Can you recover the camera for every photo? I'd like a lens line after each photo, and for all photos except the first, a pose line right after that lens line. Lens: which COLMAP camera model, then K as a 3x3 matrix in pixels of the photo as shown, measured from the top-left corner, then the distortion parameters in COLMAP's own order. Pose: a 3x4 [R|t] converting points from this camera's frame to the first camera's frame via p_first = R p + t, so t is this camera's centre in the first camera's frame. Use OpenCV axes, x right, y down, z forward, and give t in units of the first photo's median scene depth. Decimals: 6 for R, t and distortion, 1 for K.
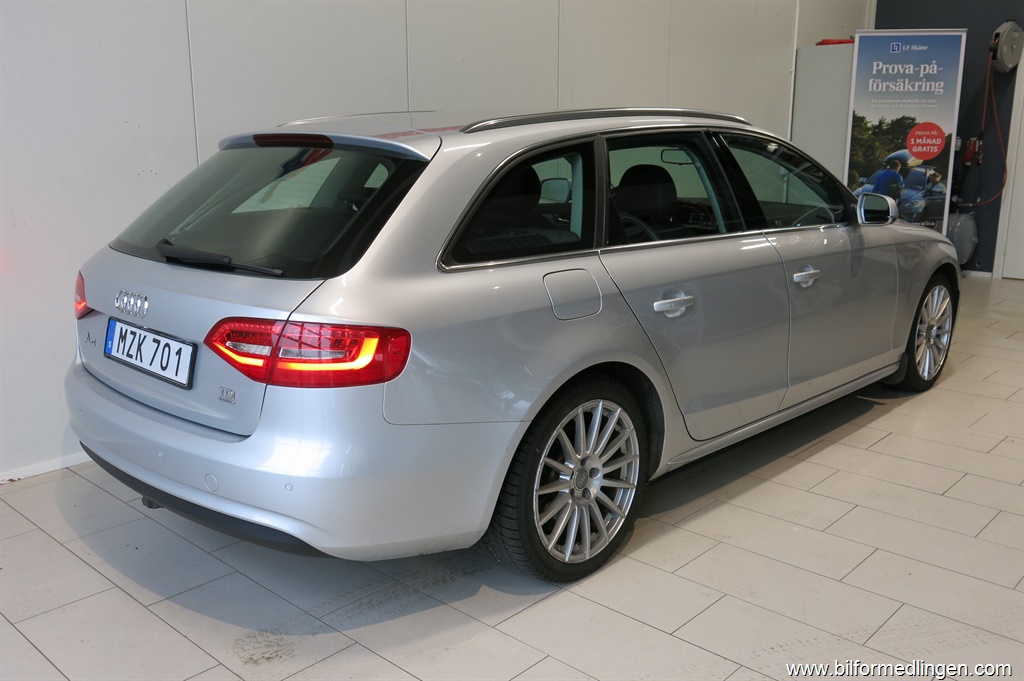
lens RADIAL K [[948.3, 0, 512.0], [0, 948.3, 340.5], [0, 0, 1]] dist [-0.004472, -0.002864]
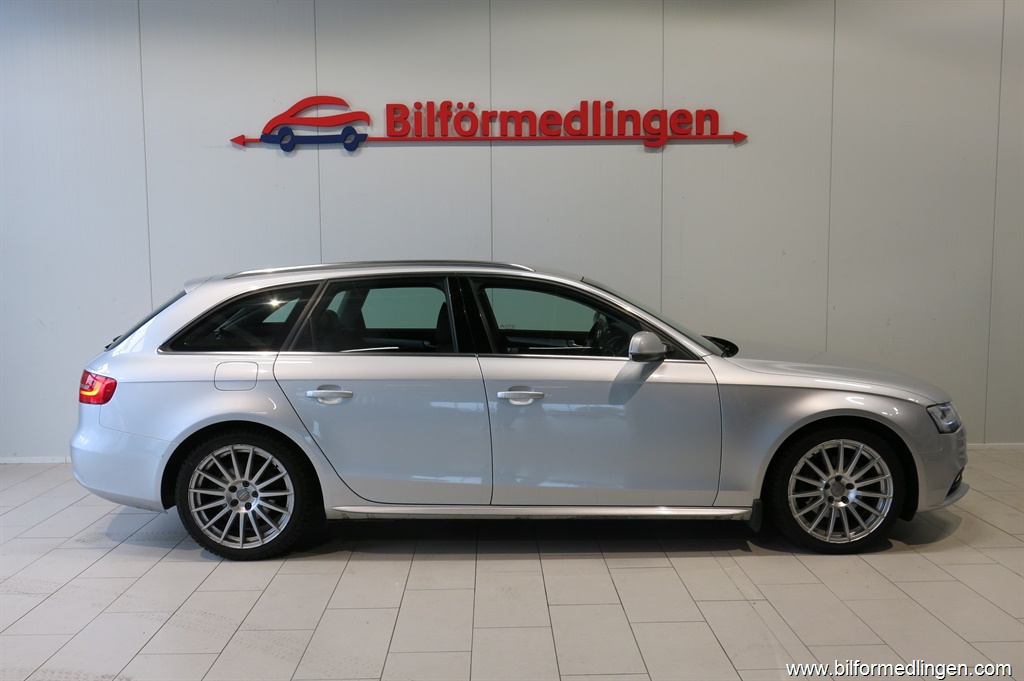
lens RADIAL K [[883.8, 0, 512.0], [0, 883.8, 340.5], [0, 0, 1]] dist [-0.003986, -0.000249]
pose [[0.678162, 0.061976, -0.732295, 1.158862], [-0.155258, 0.986030, -0.060330, -0.070315], [0.718326, 0.154608, 0.678310, 0.236331]]
